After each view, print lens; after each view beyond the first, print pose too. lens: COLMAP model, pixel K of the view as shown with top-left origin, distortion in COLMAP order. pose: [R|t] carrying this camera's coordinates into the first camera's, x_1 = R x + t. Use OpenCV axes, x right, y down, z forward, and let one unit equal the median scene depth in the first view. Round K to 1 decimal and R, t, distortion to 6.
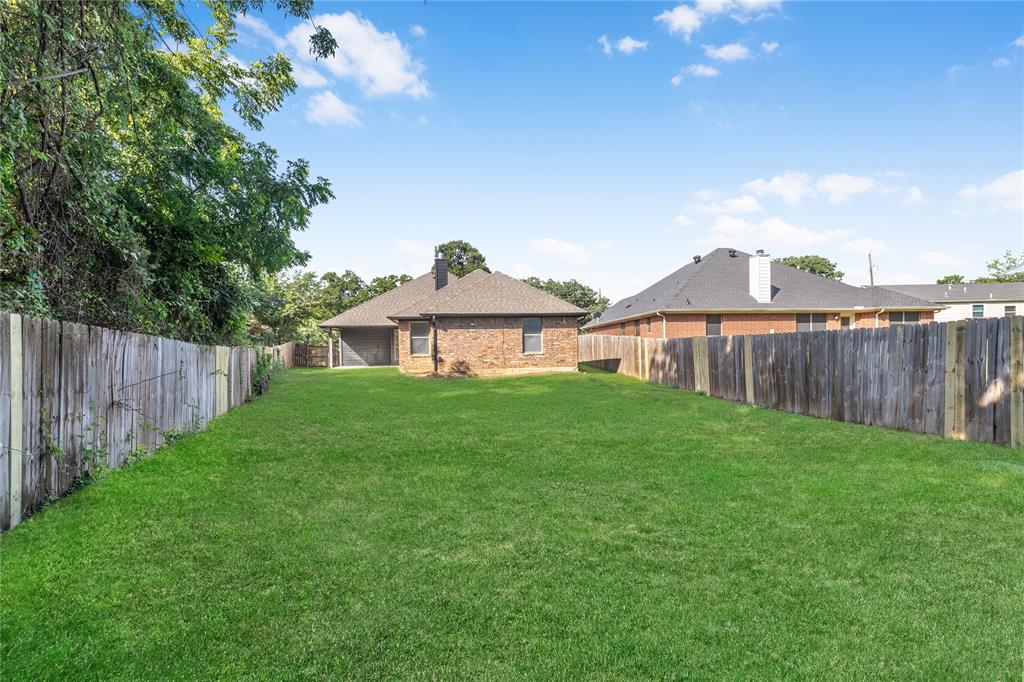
lens RADIAL K [[434.5, 0, 511.5], [0, 434.5, 359.2], [0, 0, 1]] dist [0.000015, 0.000049]
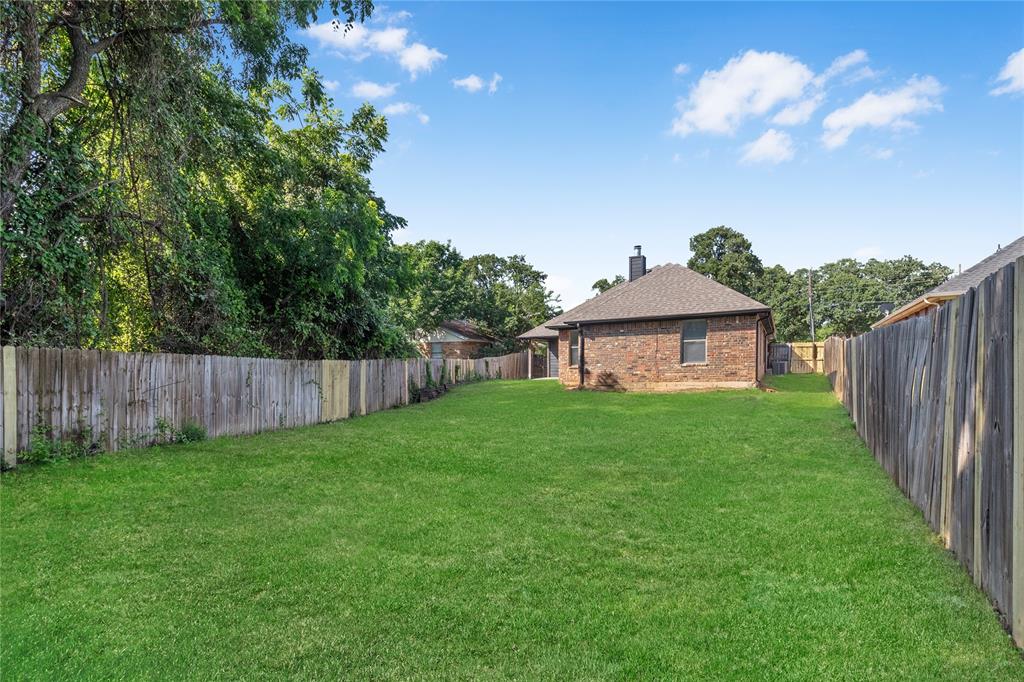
lens RADIAL K [[478.9, 0, 511.1], [0, 478.9, 377.5], [0, 0, 1]] dist [-0.000198, -0.000258]
pose [[0.831633, 0.011087, -0.555214, 0.257351], [-0.002234, 0.999859, 0.016620, -0.002622], [0.555320, -0.012582, 0.831541, 0.084636]]
